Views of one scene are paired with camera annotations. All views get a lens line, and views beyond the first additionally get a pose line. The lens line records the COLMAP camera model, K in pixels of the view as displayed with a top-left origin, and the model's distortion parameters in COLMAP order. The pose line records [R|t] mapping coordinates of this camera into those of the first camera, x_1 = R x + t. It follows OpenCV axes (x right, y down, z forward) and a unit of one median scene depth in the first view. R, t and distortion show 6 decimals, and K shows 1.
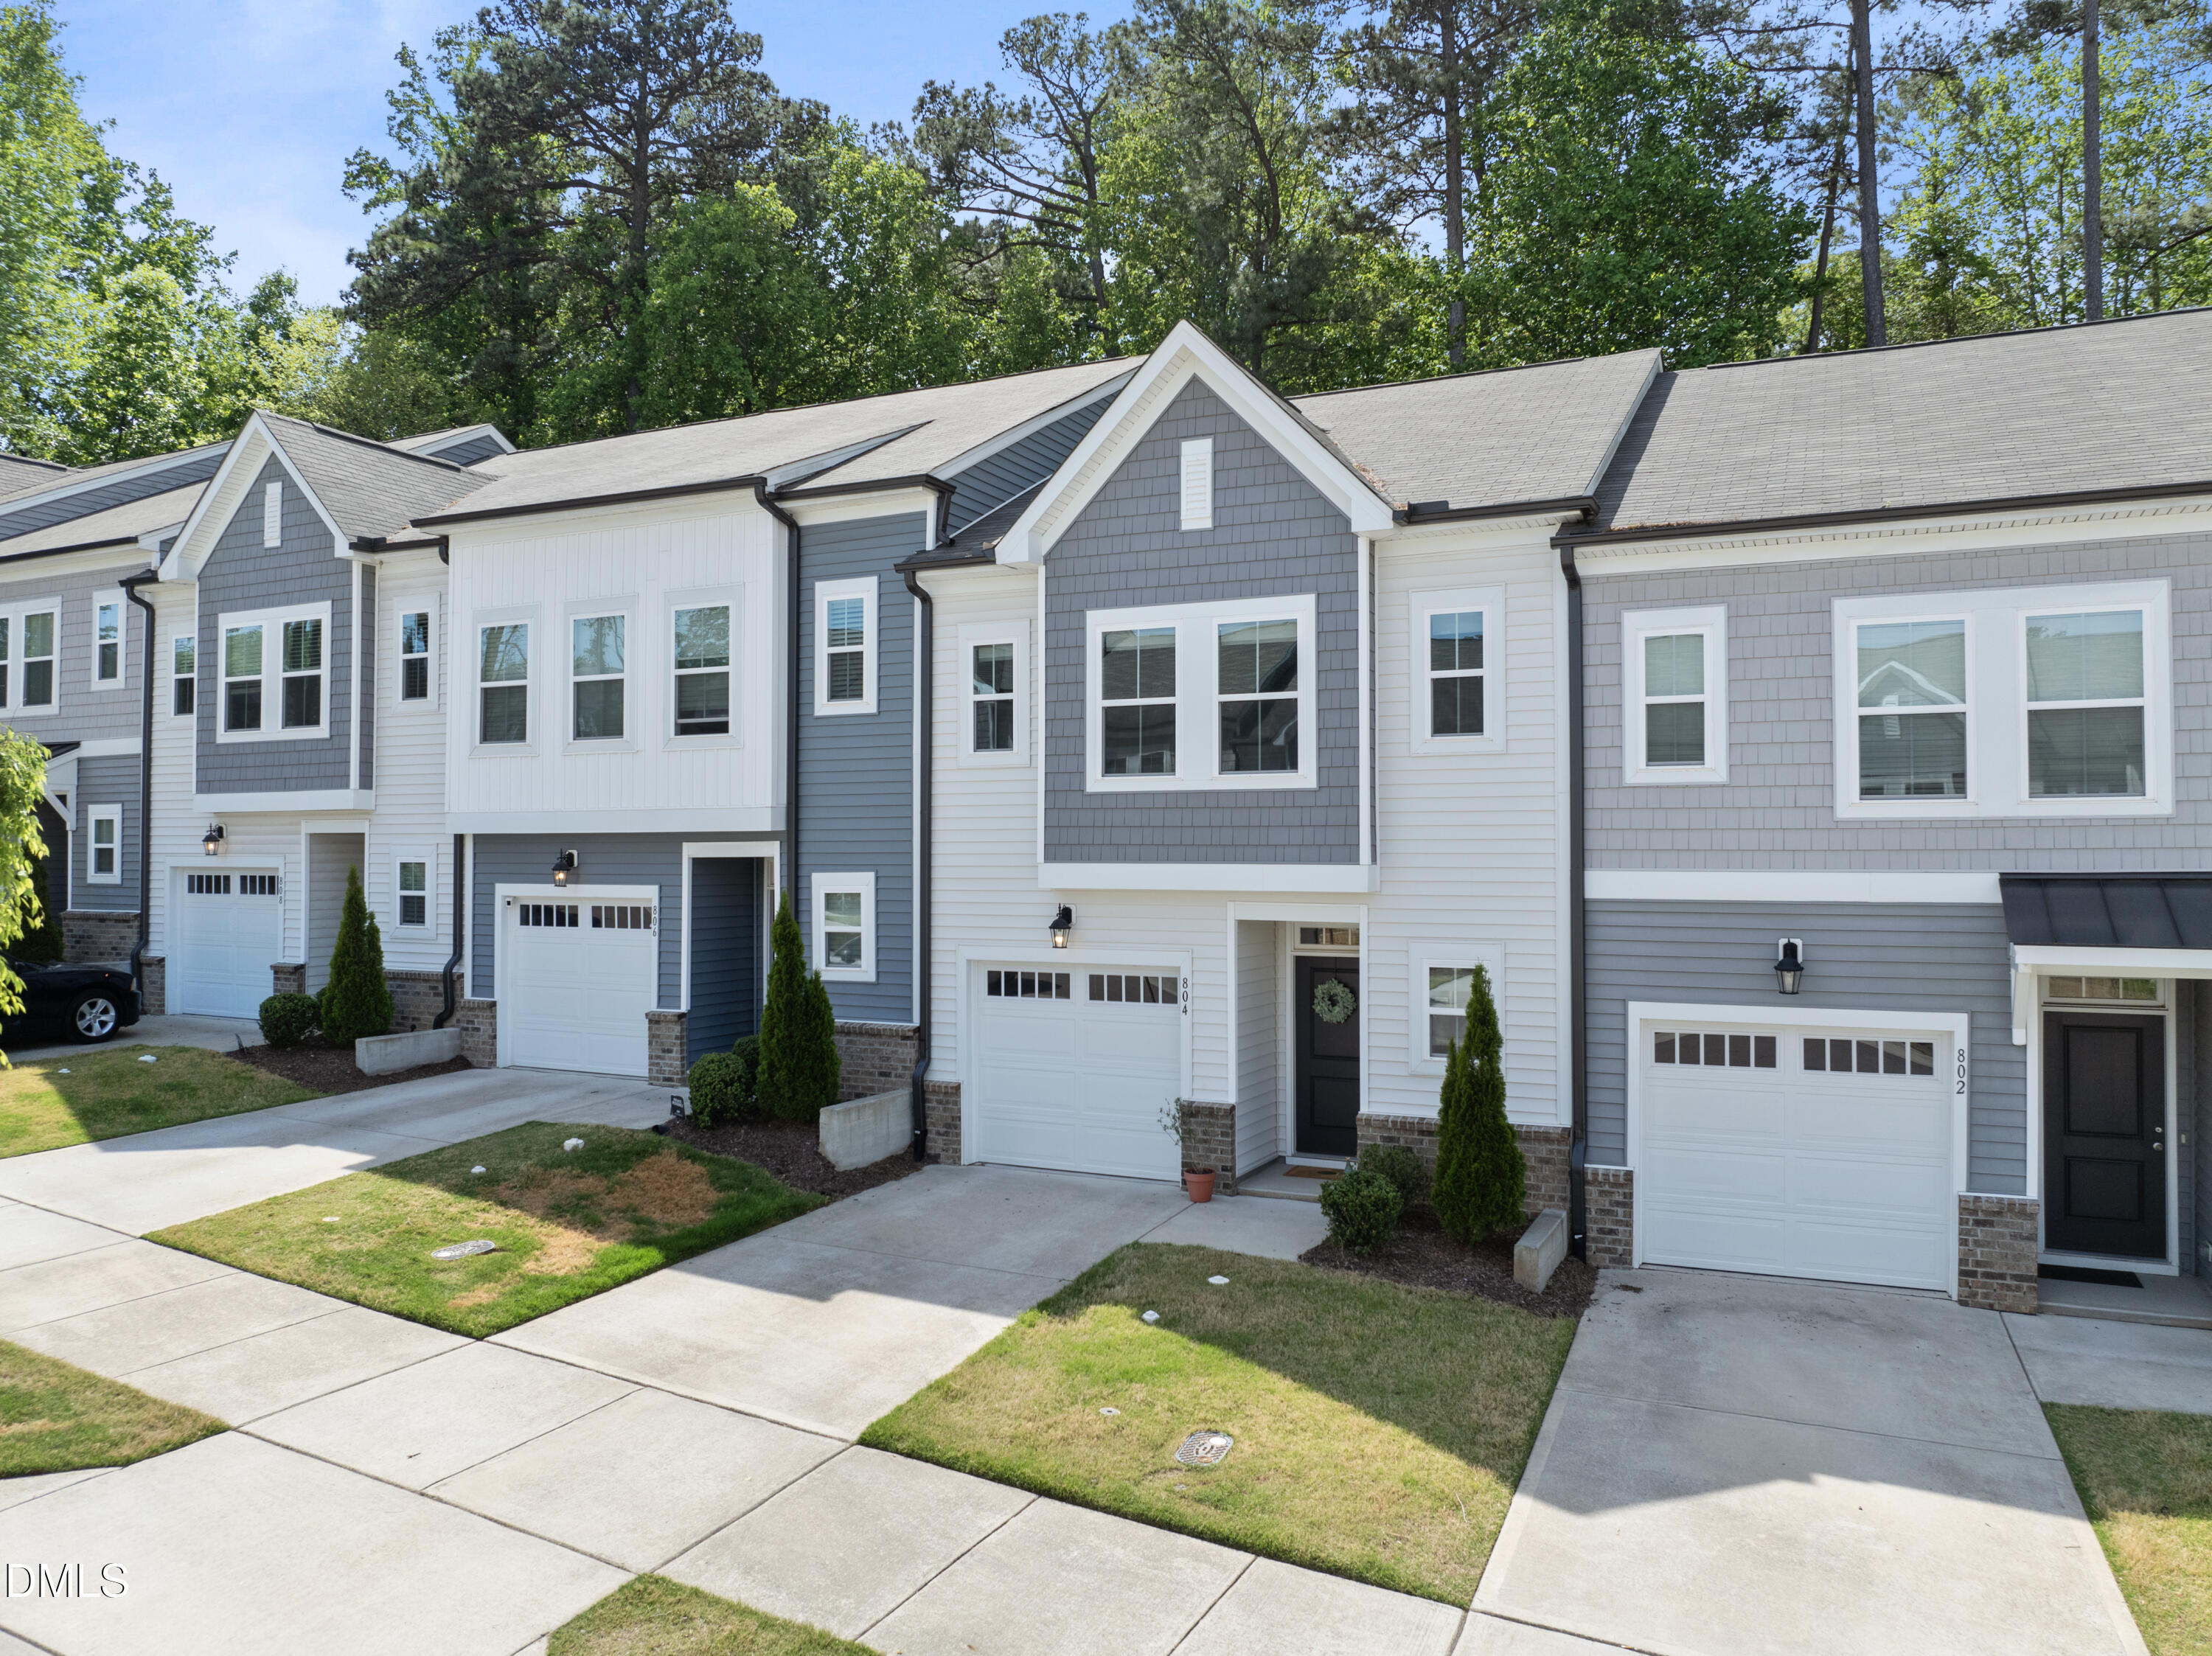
lens RADIAL K [[1555.8, 0, 1108.9], [0, 1555.8, 827.1], [0, 0, 1]] dist [-0.034782, 0.002650]
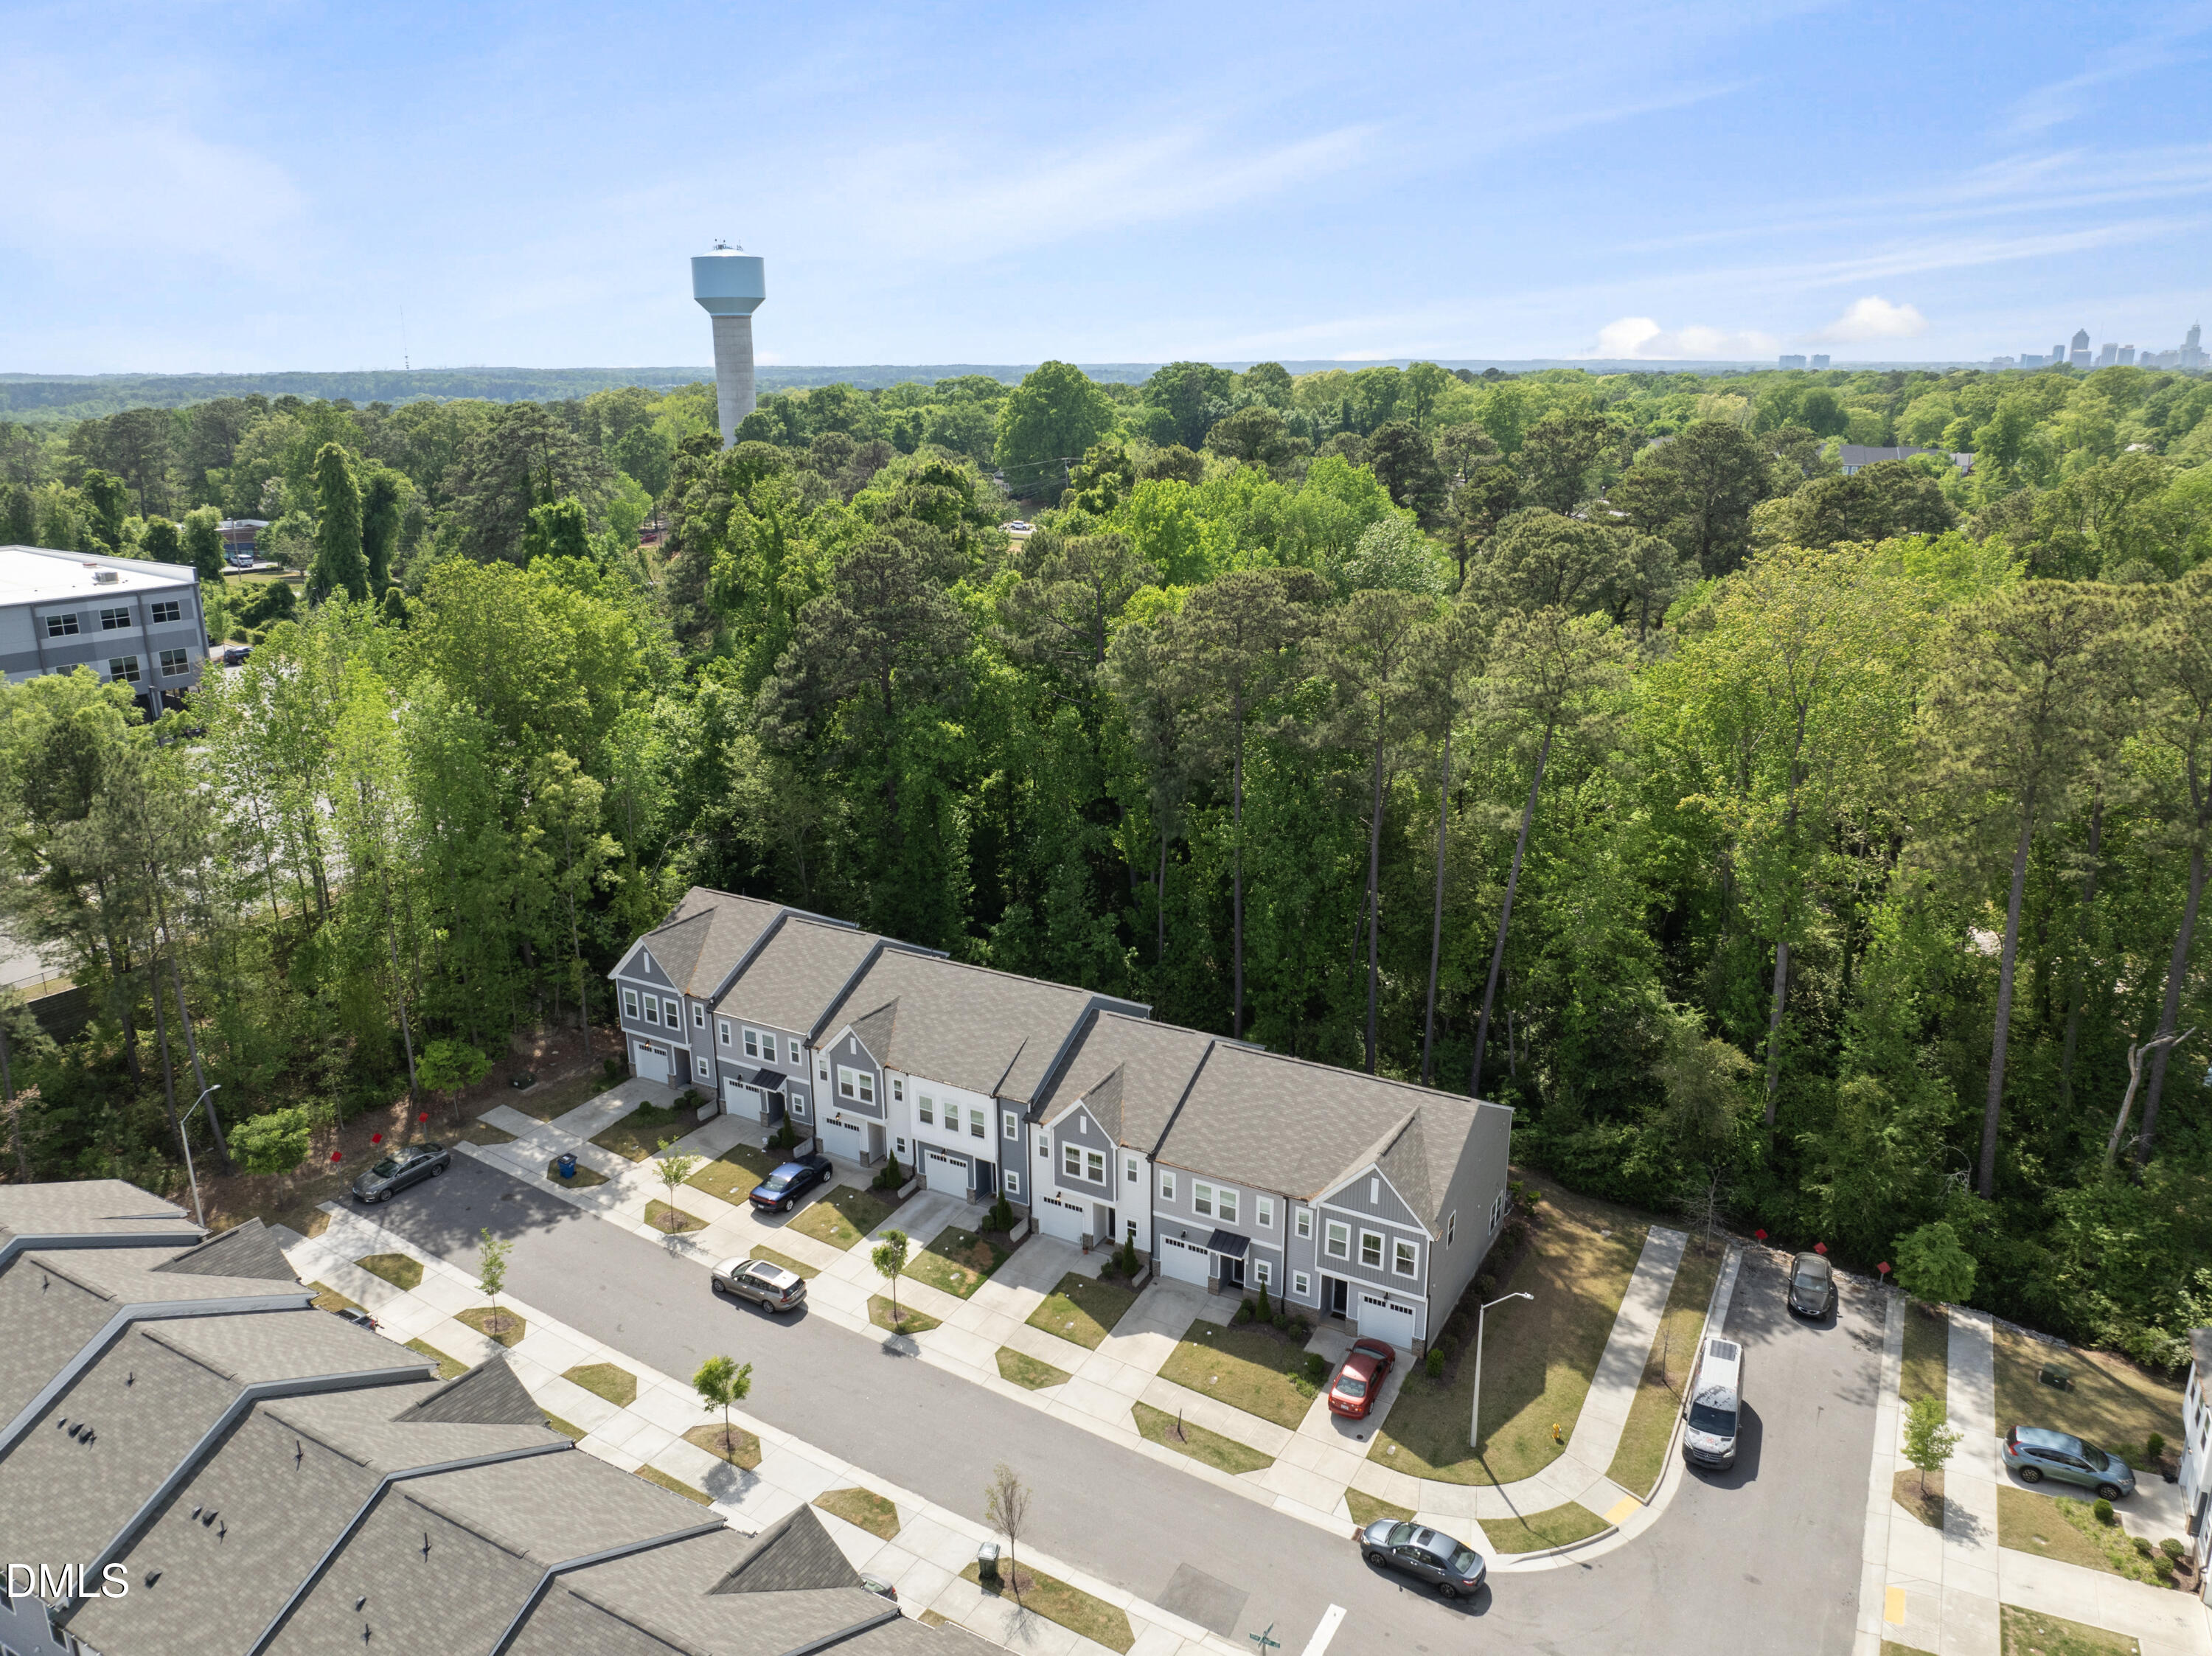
lens RADIAL K [[1555.8, 0, 1108.9], [0, 1555.8, 827.1], [0, 0, 1]] dist [-0.034782, 0.002650]
pose [[0.998084, 0.010350, -0.061010, 0.445428], [0.008589, 0.953205, 0.302203, -2.714168], [0.061283, -0.302148, 0.951289, -3.521928]]
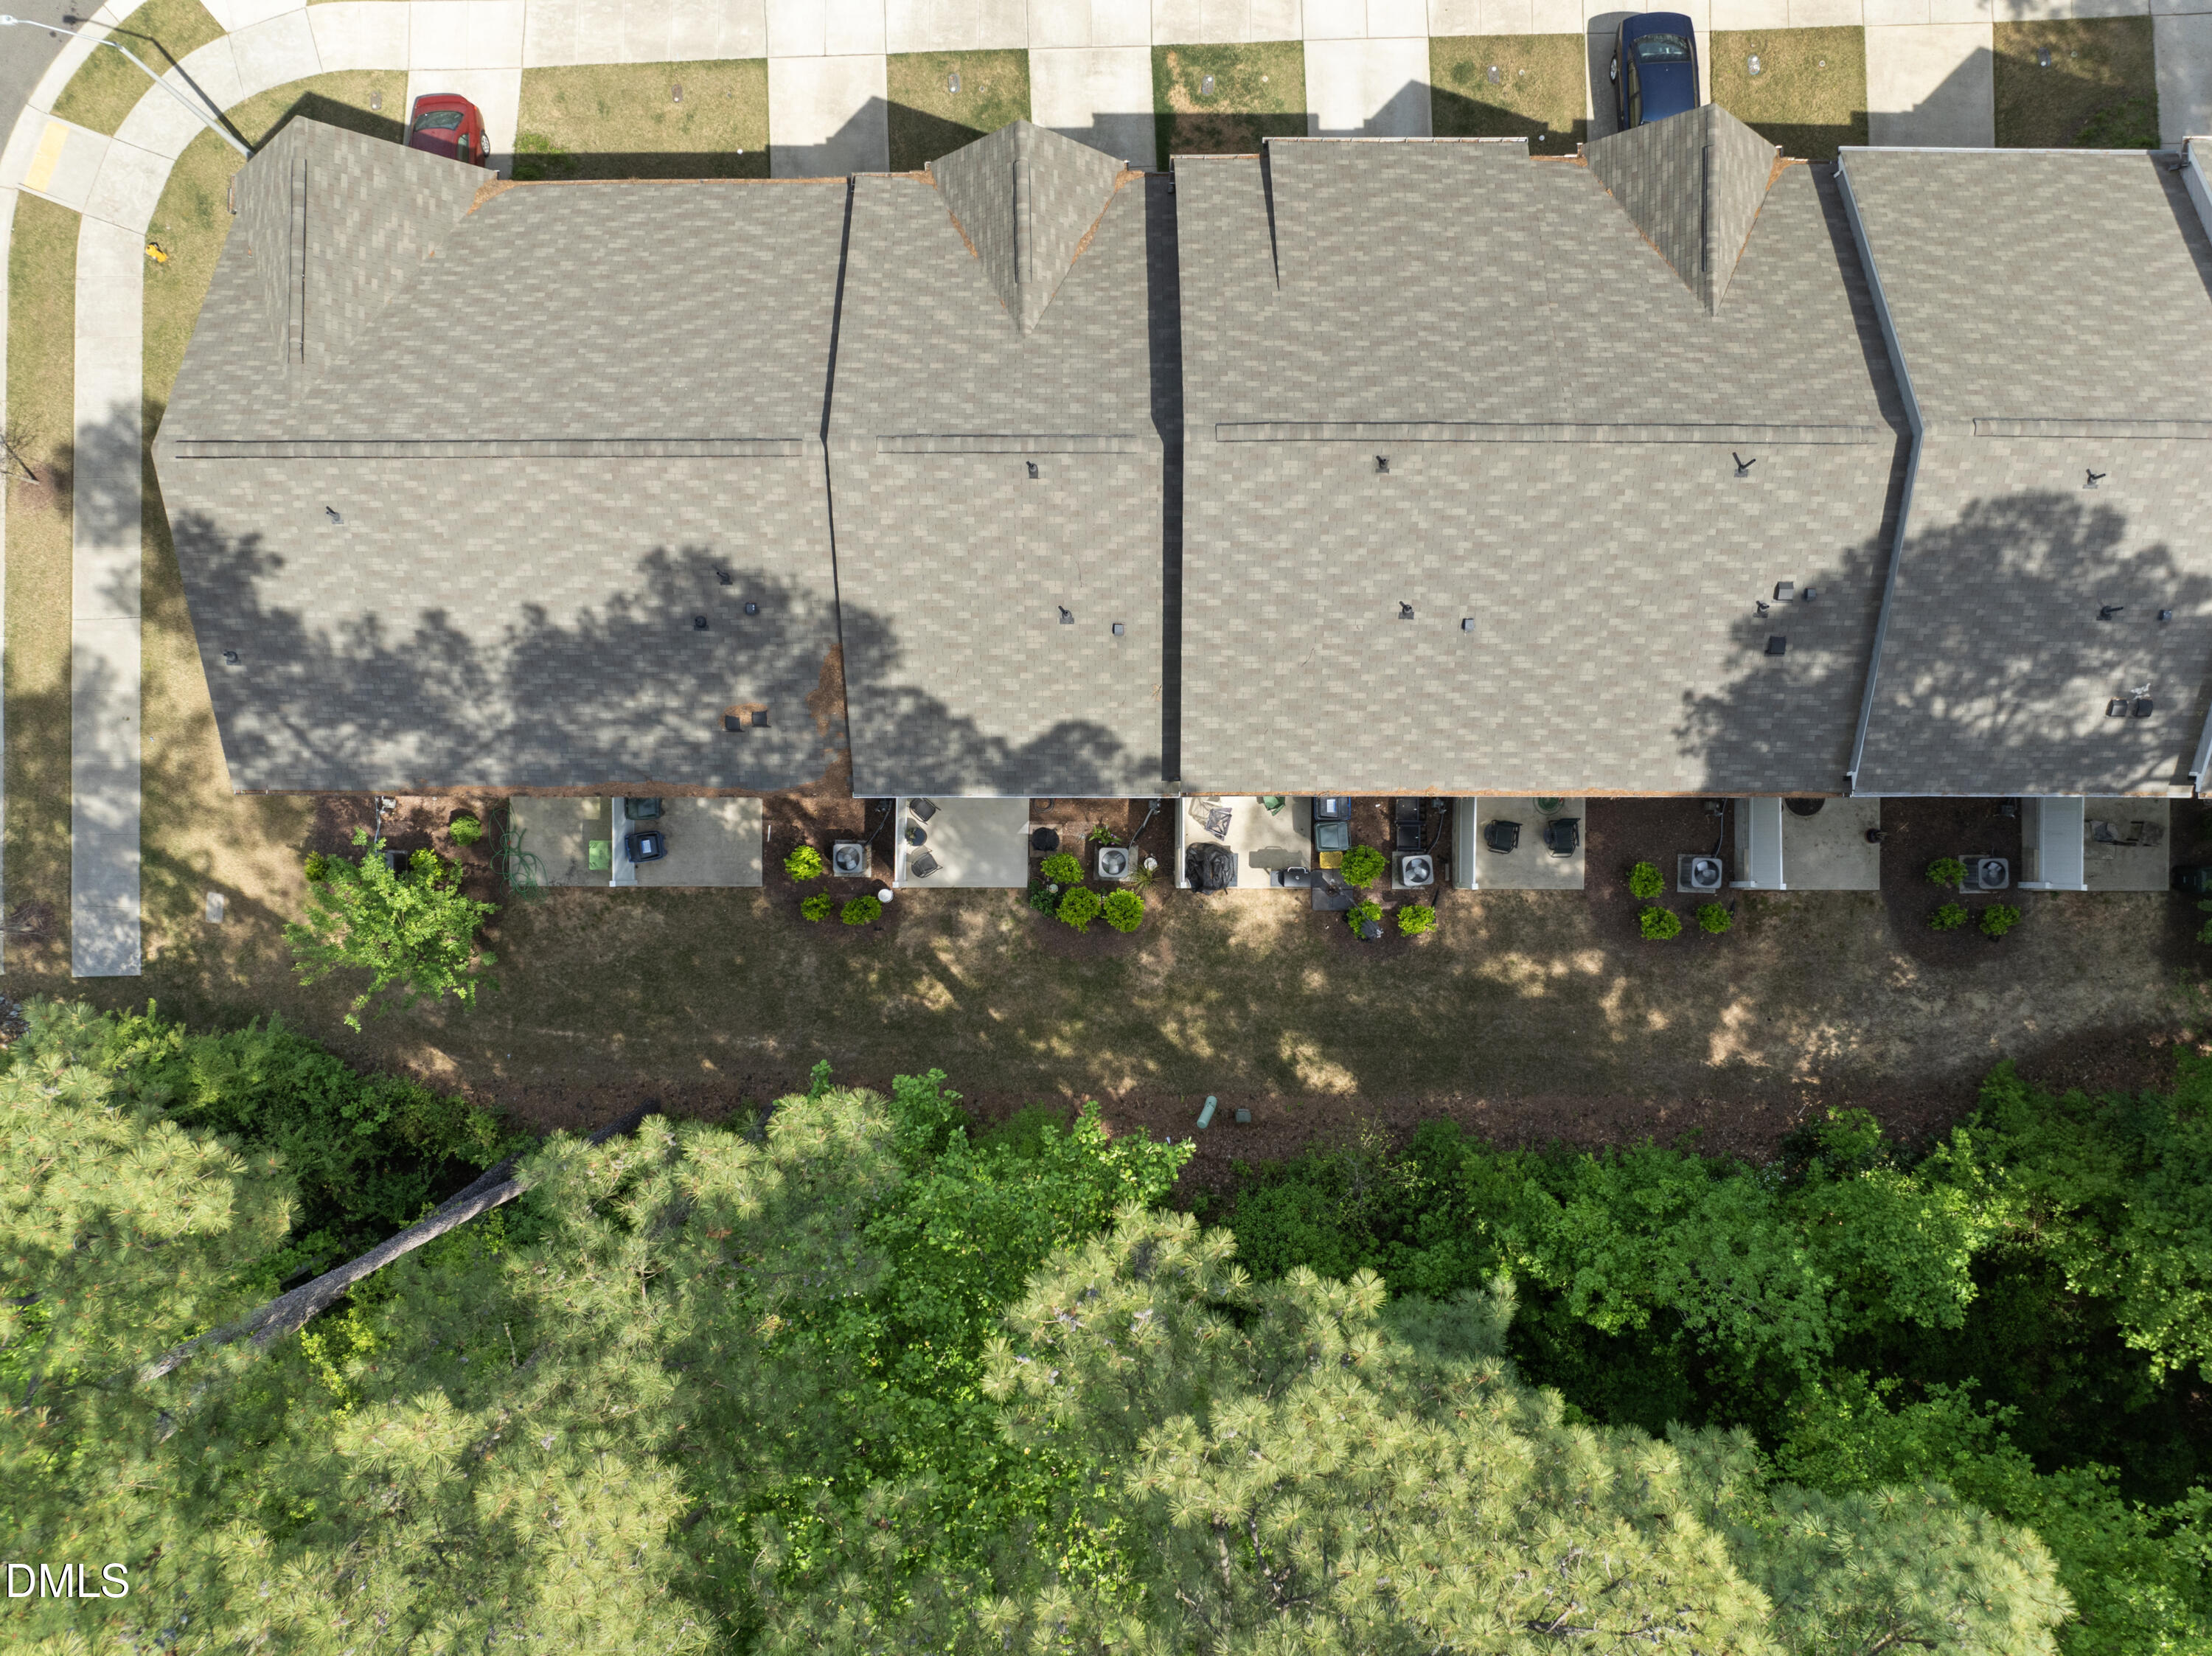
lens RADIAL K [[1633.5, 0, 1106.0], [0, 1633.5, 828.0], [0, 0, 1]] dist [-0.046818, 0.026288]
pose [[-0.901715, 0.432322, 0.002919, 0.361196], [0.018413, 0.031658, 0.999329, -2.572838], [0.431939, 0.901163, -0.036507, 2.065796]]
